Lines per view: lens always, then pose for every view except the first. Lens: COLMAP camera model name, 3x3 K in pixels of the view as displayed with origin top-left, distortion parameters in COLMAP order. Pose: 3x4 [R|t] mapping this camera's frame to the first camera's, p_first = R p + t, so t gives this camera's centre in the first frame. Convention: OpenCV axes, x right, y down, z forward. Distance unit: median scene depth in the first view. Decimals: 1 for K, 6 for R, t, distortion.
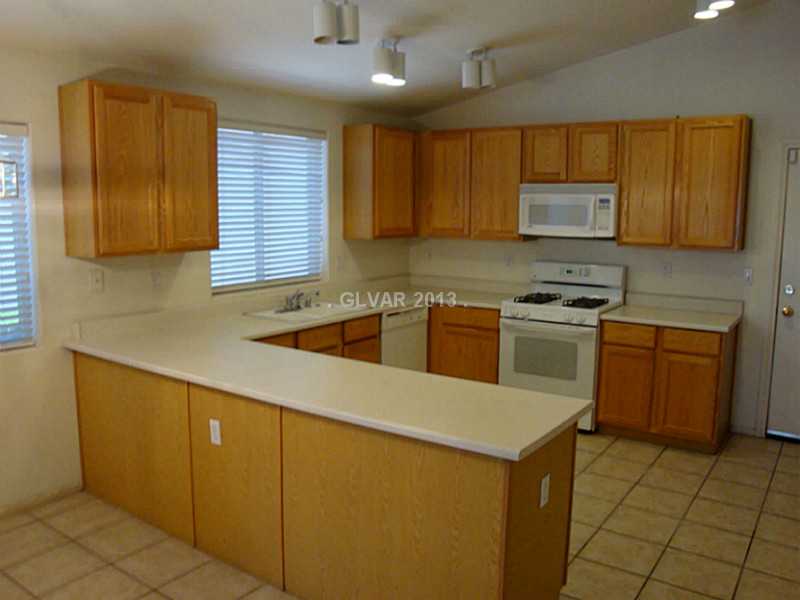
lens RADIAL K [[664.7, 0, 396.6], [0, 664.7, 295.4], [0, 0, 1]] dist [-0.166558, 0.141859]
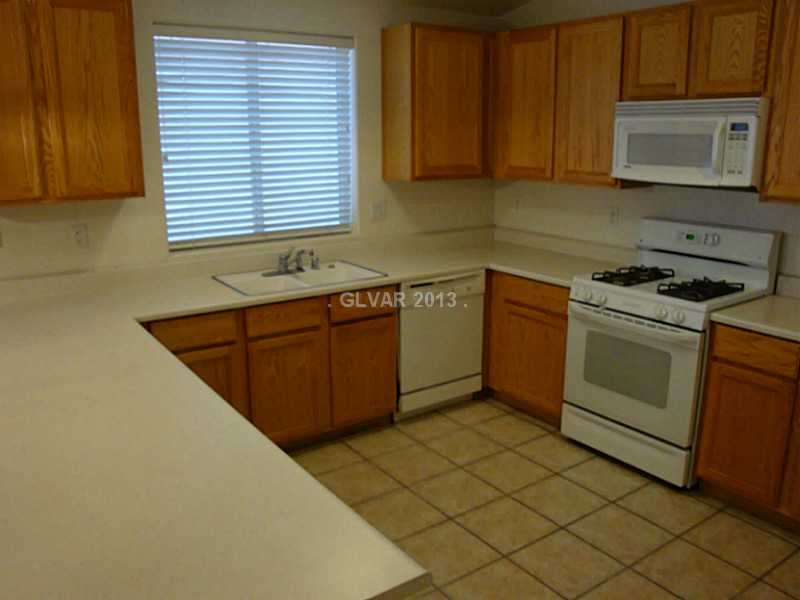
lens RADIAL K [[664.7, 0, 396.6], [0, 664.7, 295.4], [0, 0, 1]] dist [-0.166558, 0.141859]
pose [[0.940903, 0.071022, -0.331146, 0.221756], [-0.037095, 0.993494, 0.107676, -0.039788], [0.336639, -0.089029, 0.937416, 0.315376]]
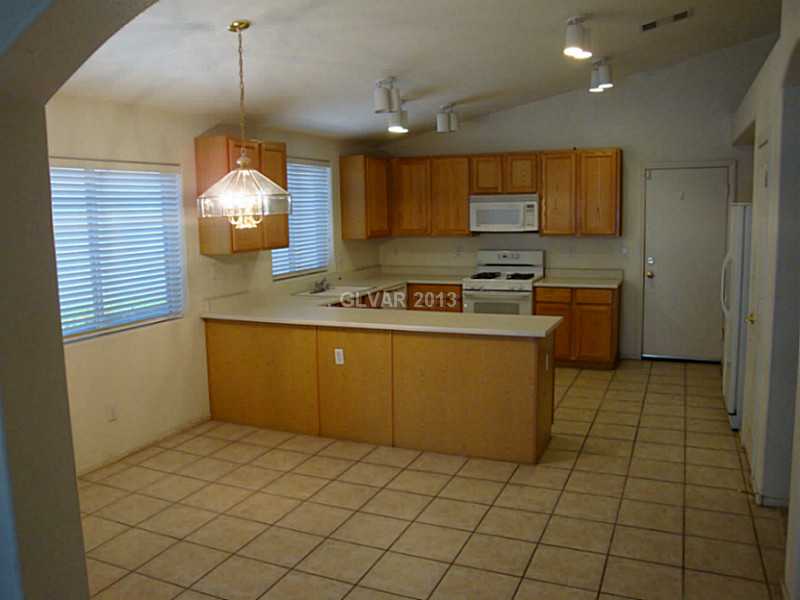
lens RADIAL K [[664.7, 0, 396.6], [0, 664.7, 295.4], [0, 0, 1]] dist [-0.166558, 0.141859]
pose [[0.978741, -0.052623, 0.198234, -0.276220], [0.054464, 0.998508, -0.003844, 0.044244], [-0.197736, 0.014559, 0.980147, -0.384288]]
